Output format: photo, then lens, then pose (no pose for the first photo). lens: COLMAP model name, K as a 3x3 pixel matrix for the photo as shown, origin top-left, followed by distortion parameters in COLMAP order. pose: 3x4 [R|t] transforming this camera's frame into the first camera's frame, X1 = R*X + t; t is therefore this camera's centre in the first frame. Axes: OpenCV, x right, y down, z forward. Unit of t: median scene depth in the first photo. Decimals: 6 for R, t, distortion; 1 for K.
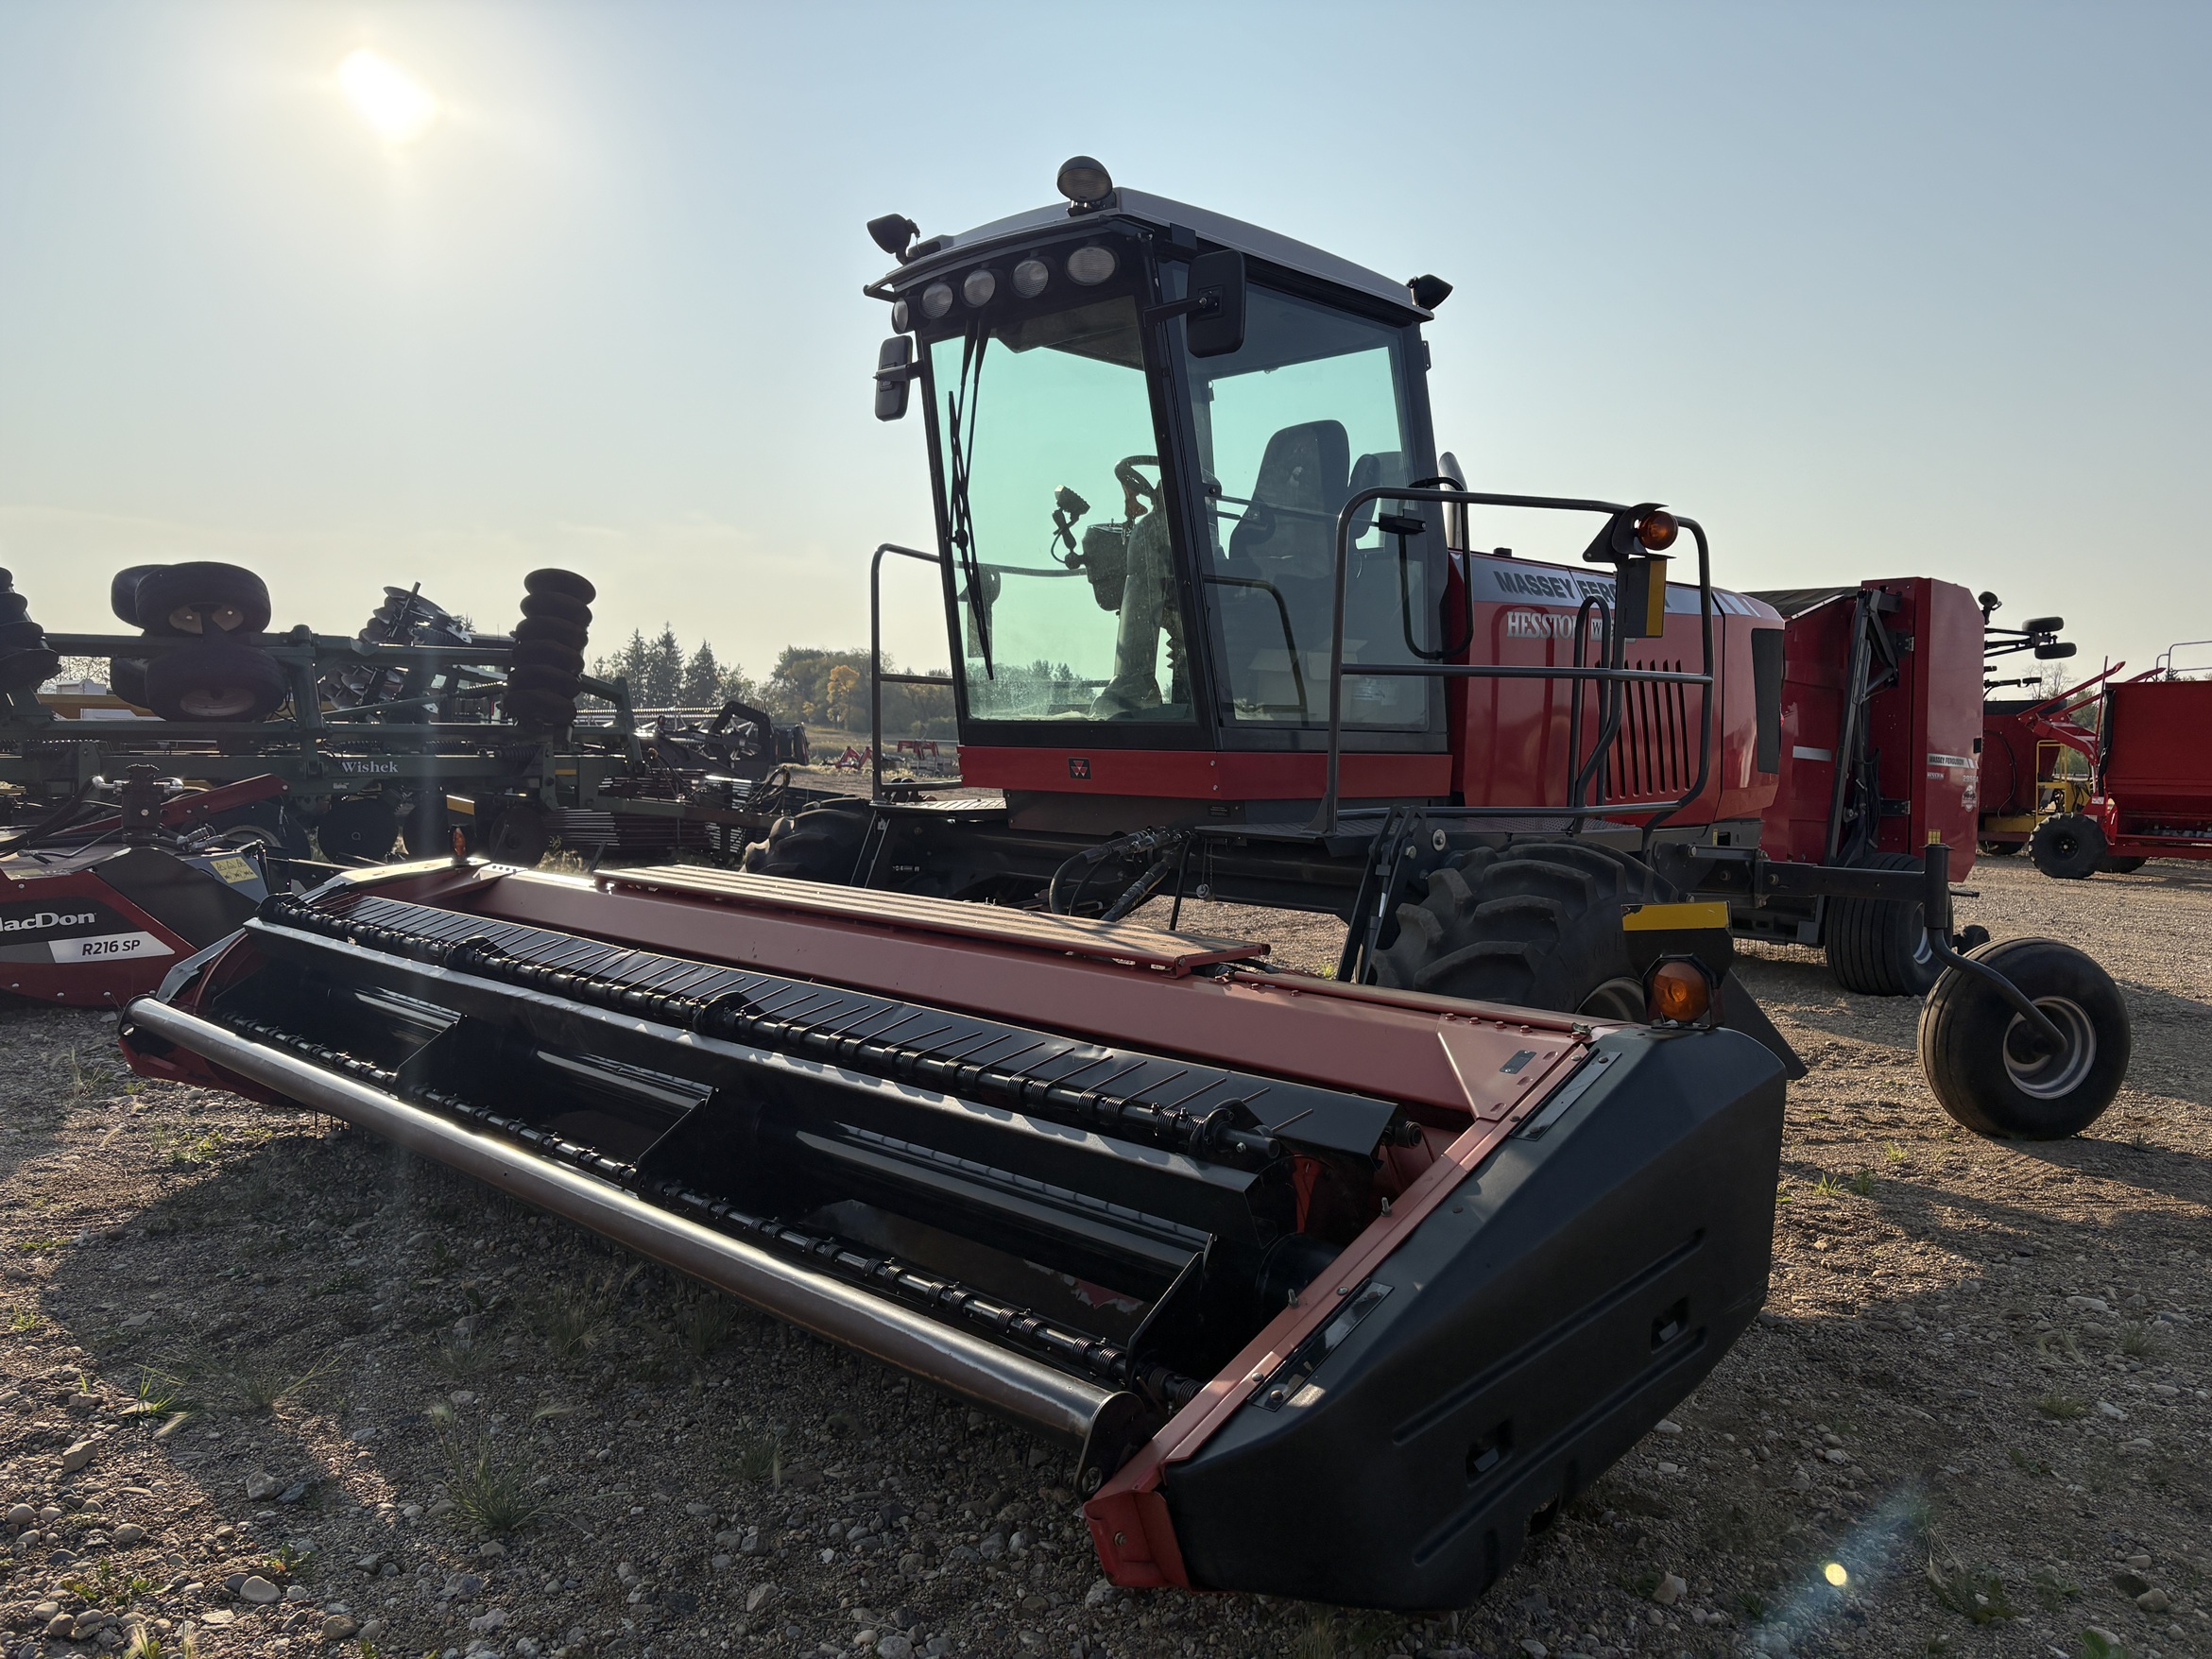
lens RADIAL K [[1668.6, 0, 1111.2], [0, 1668.6, 825.5], [0, 0, 1]] dist [0.041667, -0.041306]
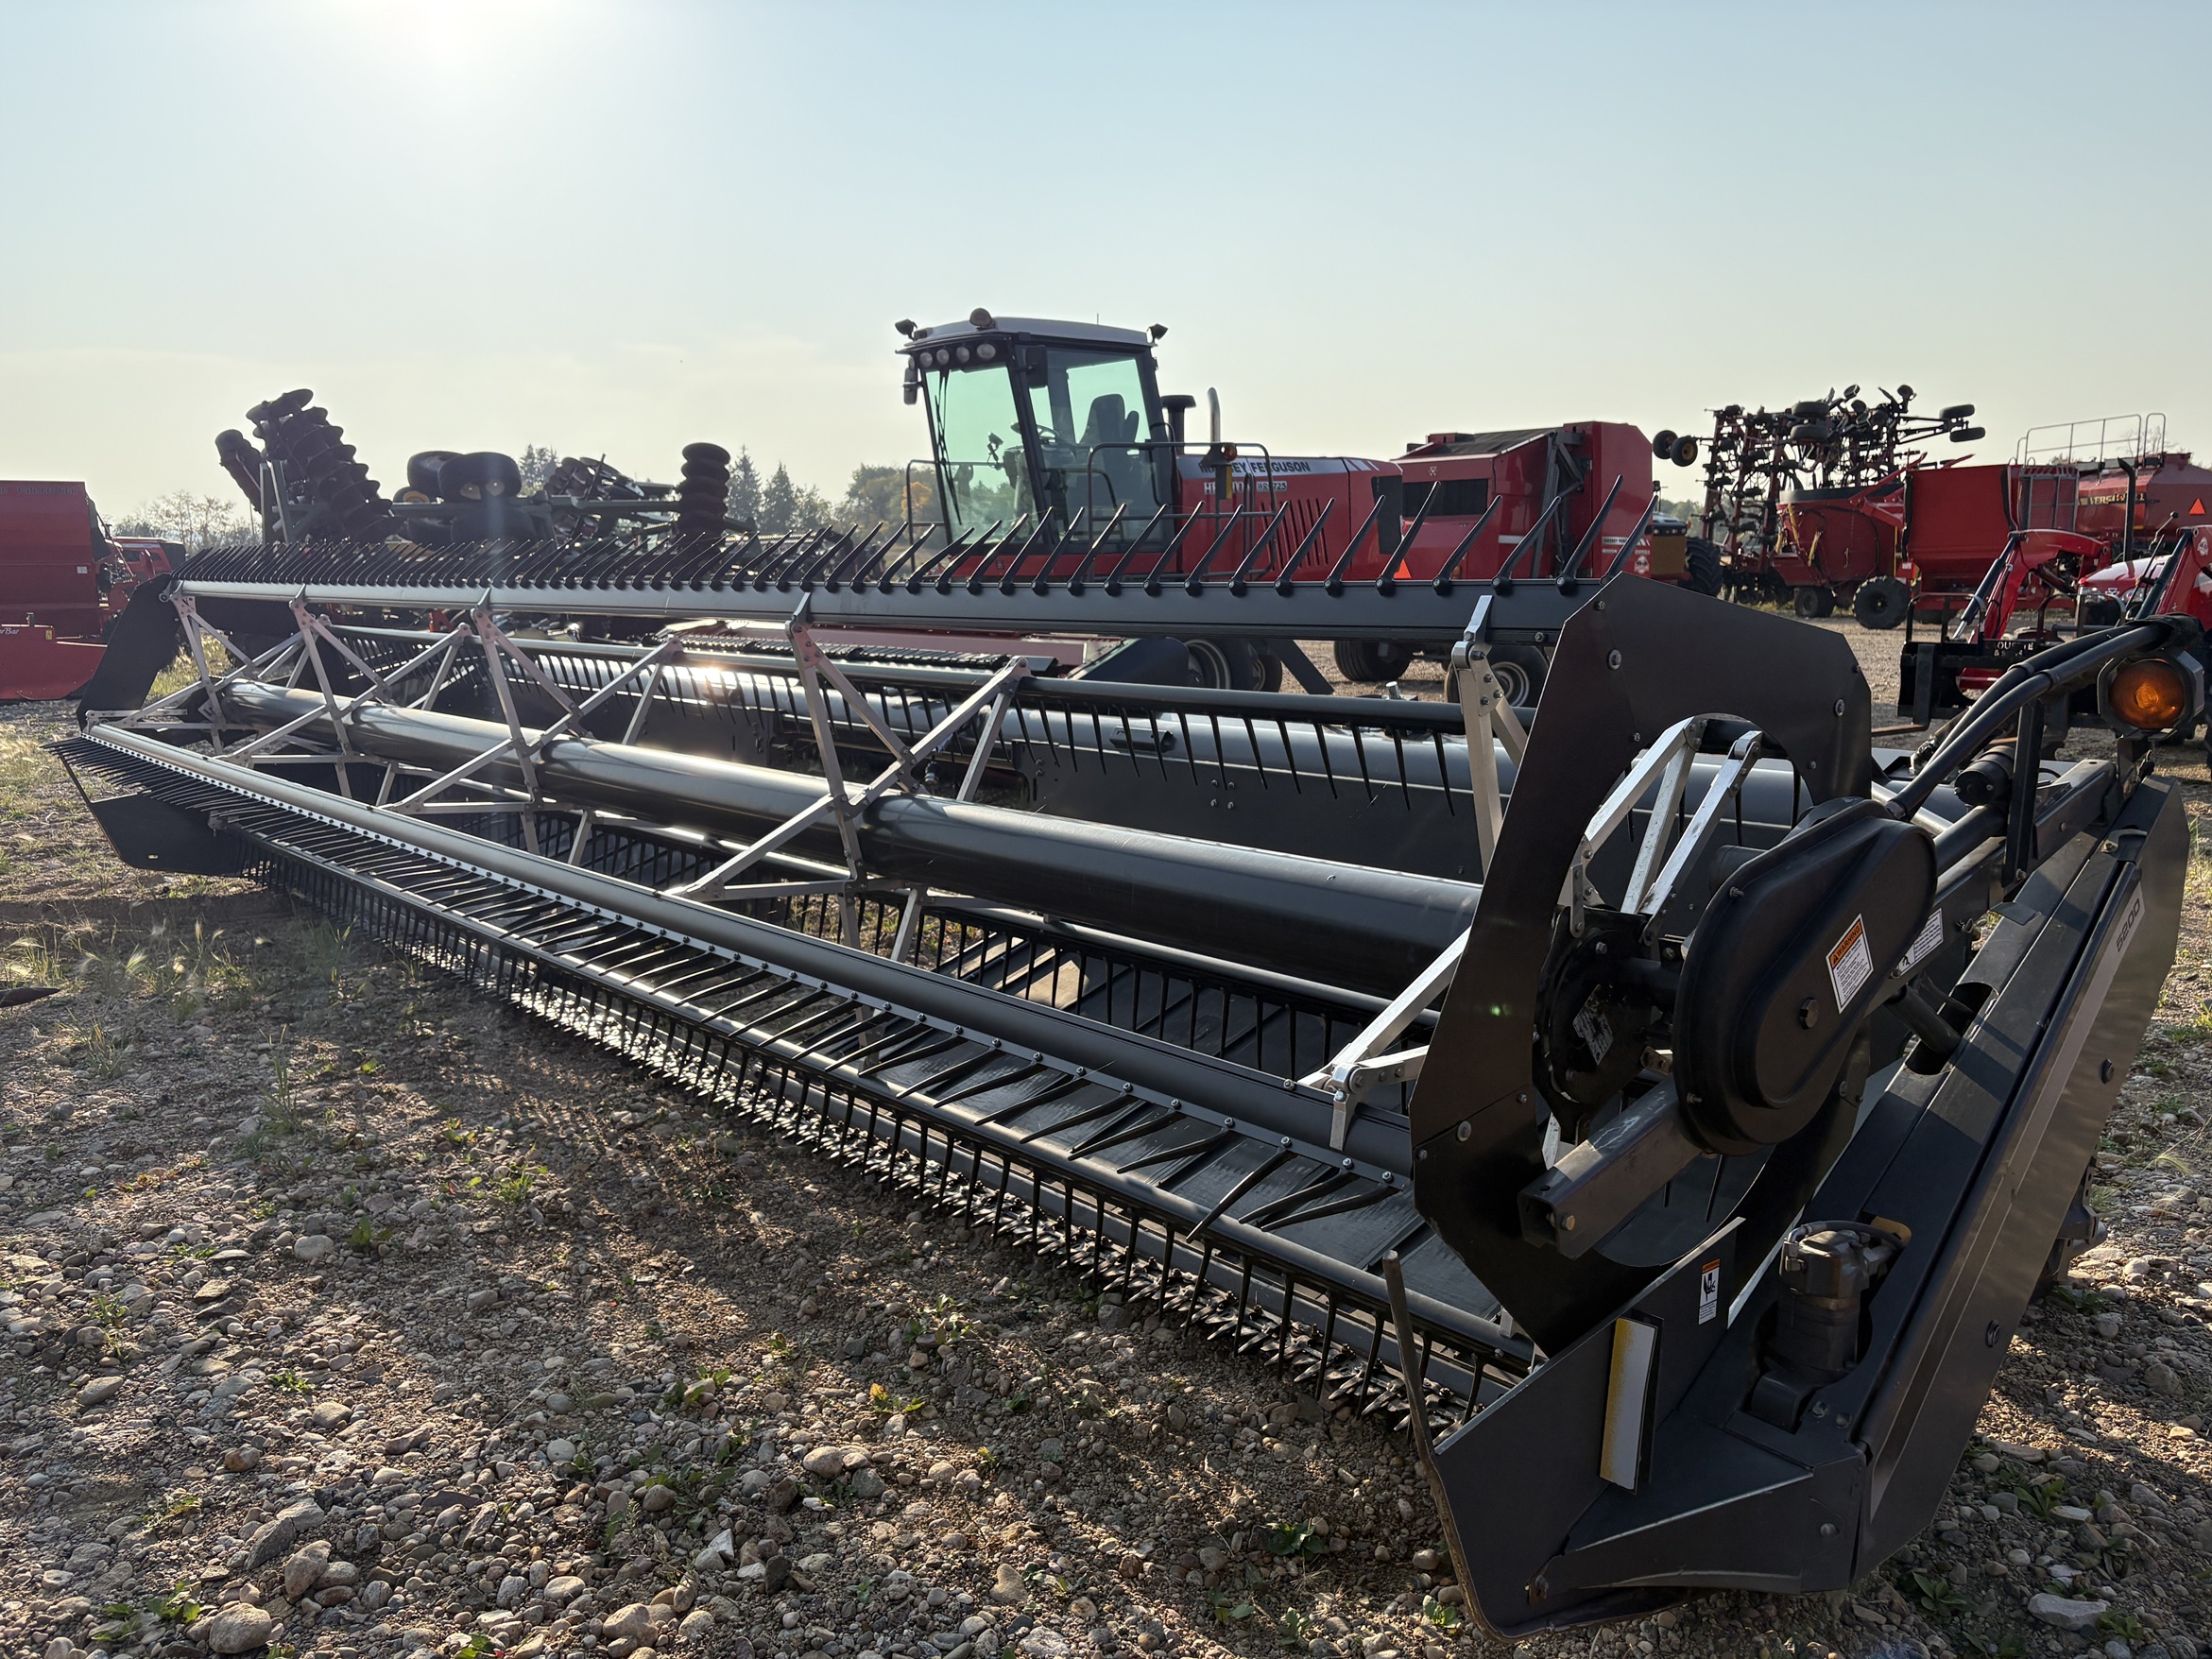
lens RADIAL K [[1668.6, 0, 1103.5], [0, 1668.6, 832.9], [0, 0, 1]] dist [0.041667, -0.041306]
pose [[0.997979, -0.028819, -0.056631, 0.223042], [0.035271, 0.992570, 0.116448, 0.065024], [0.052855, -0.118210, 0.991581, -1.195149]]
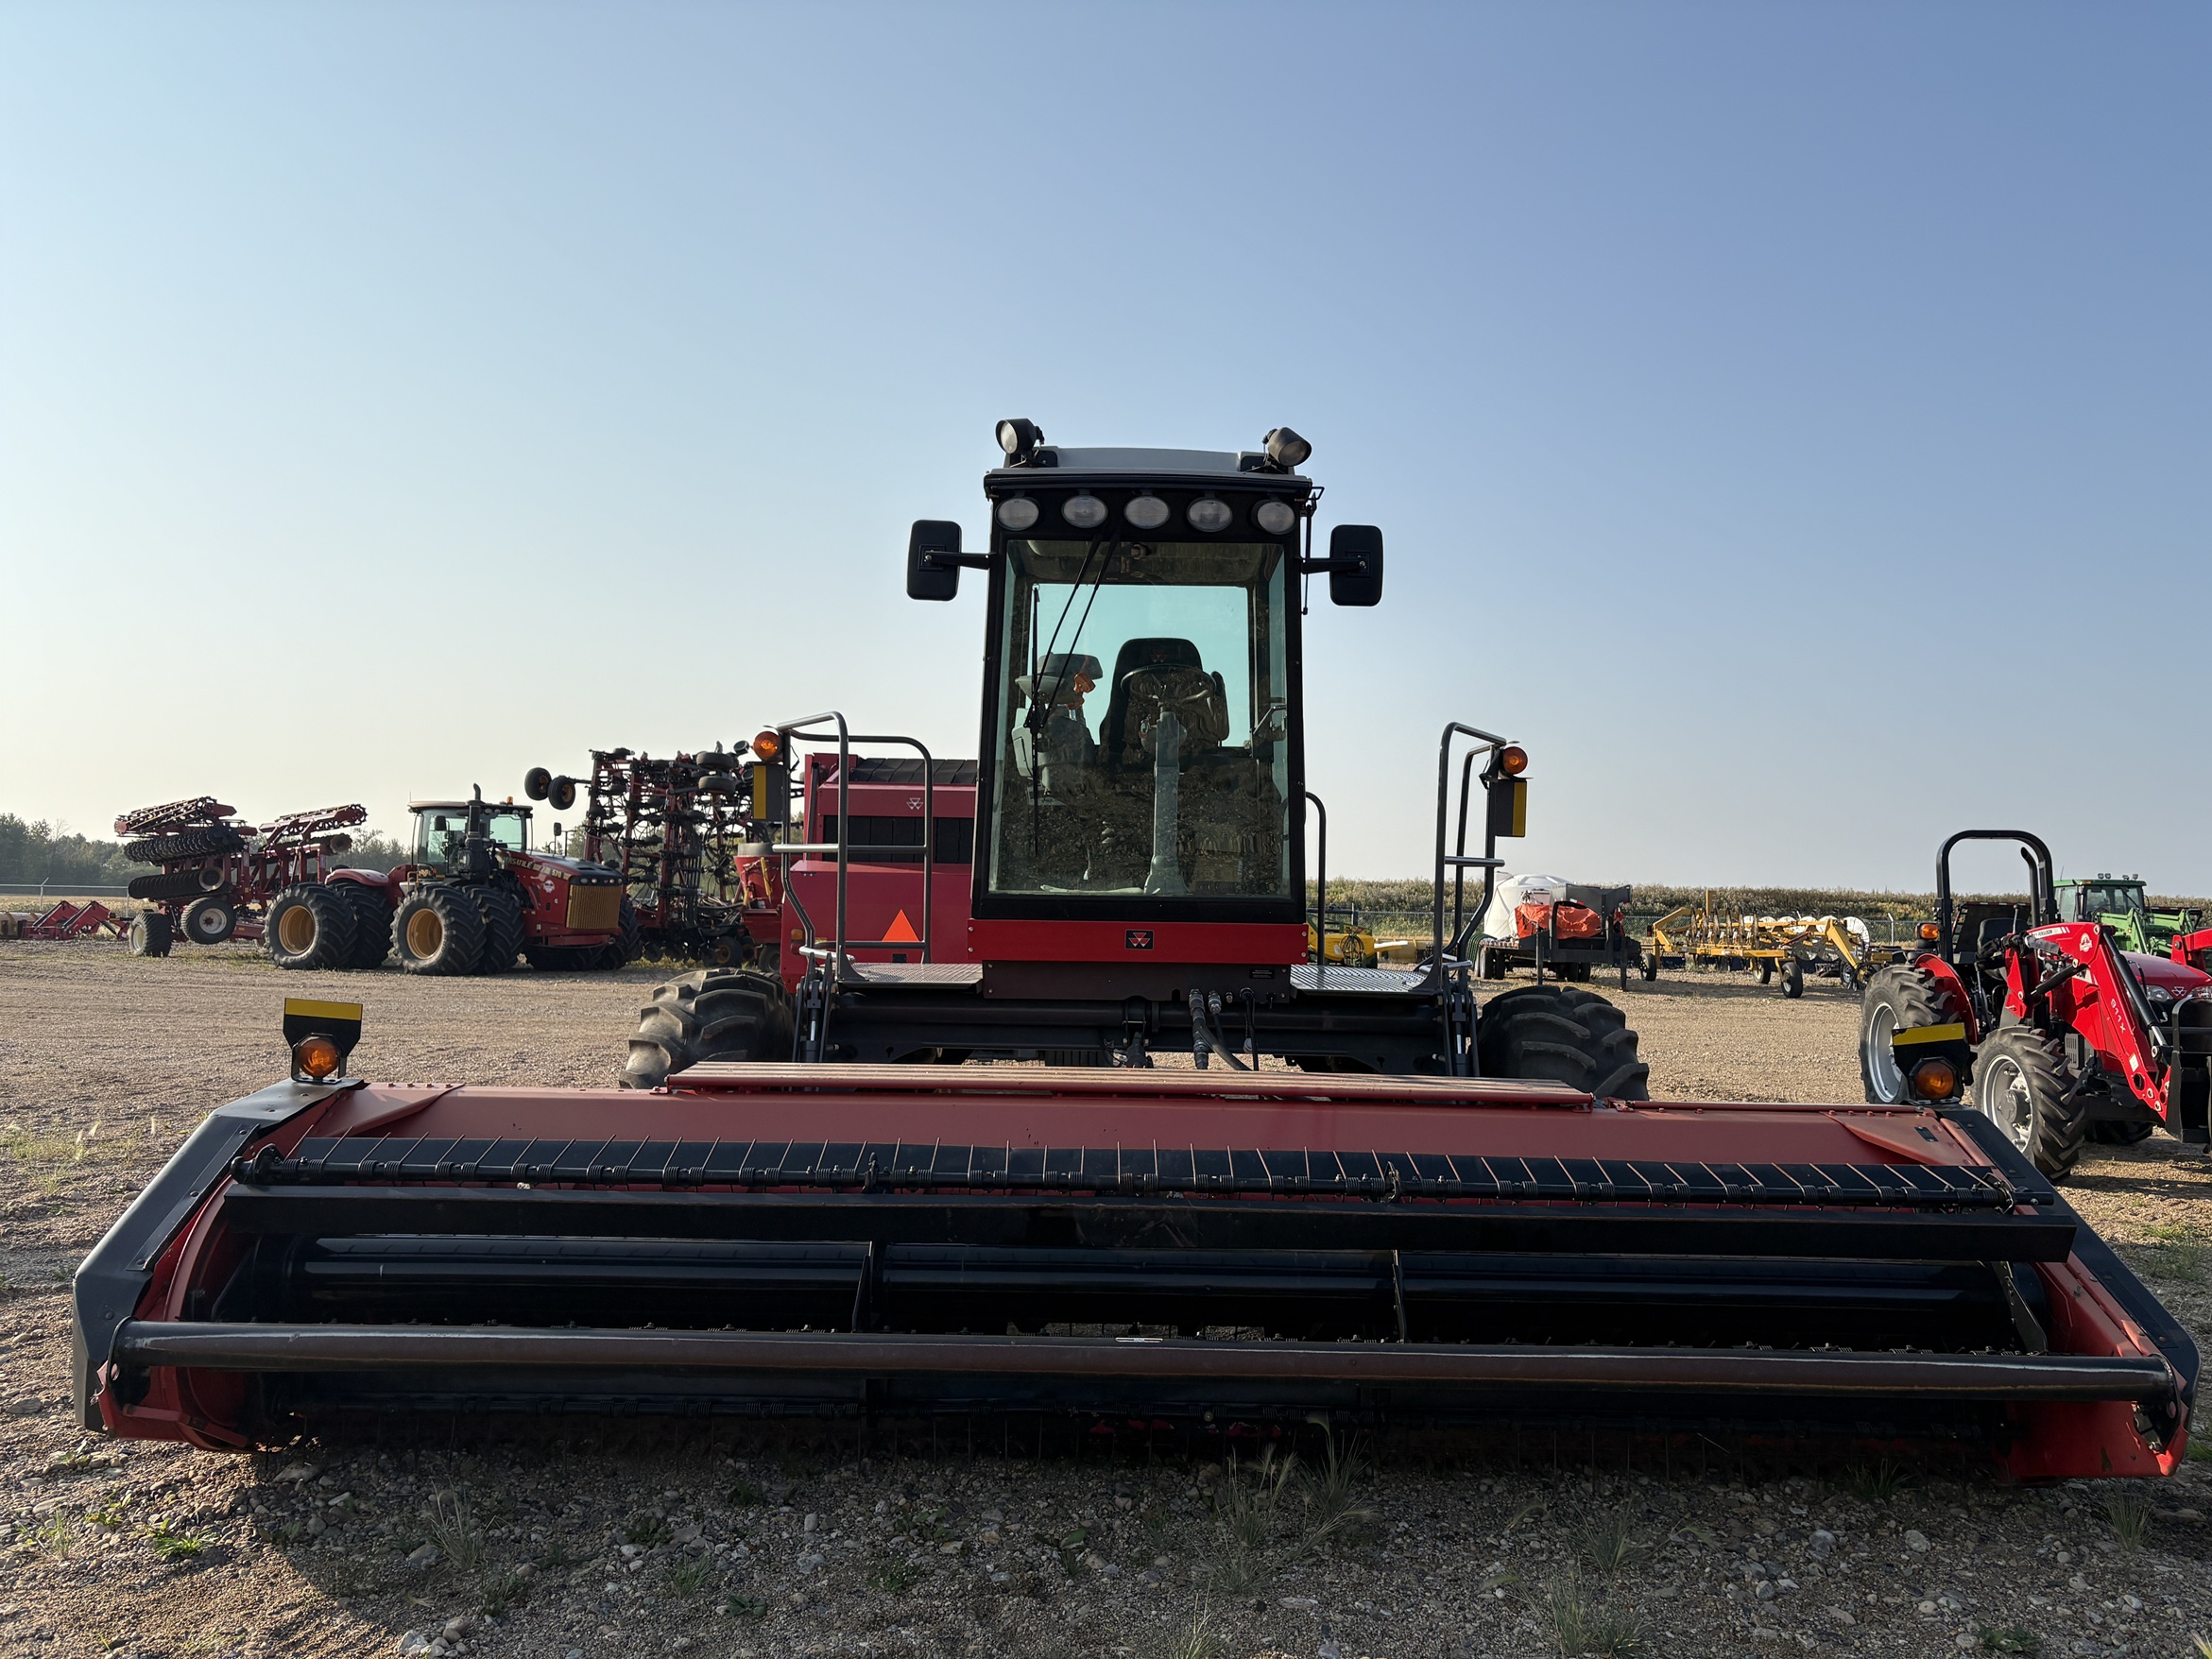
lens RADIAL K [[1668.6, 0, 1097.7], [0, 1668.6, 835.9], [0, 0, 1]] dist [0.041667, -0.041306]
pose [[0.710211, 0.013253, 0.703864, -0.753980], [0.035216, 0.997902, -0.054323, -0.041357], [-0.703107, 0.063368, 0.708255, 0.222362]]
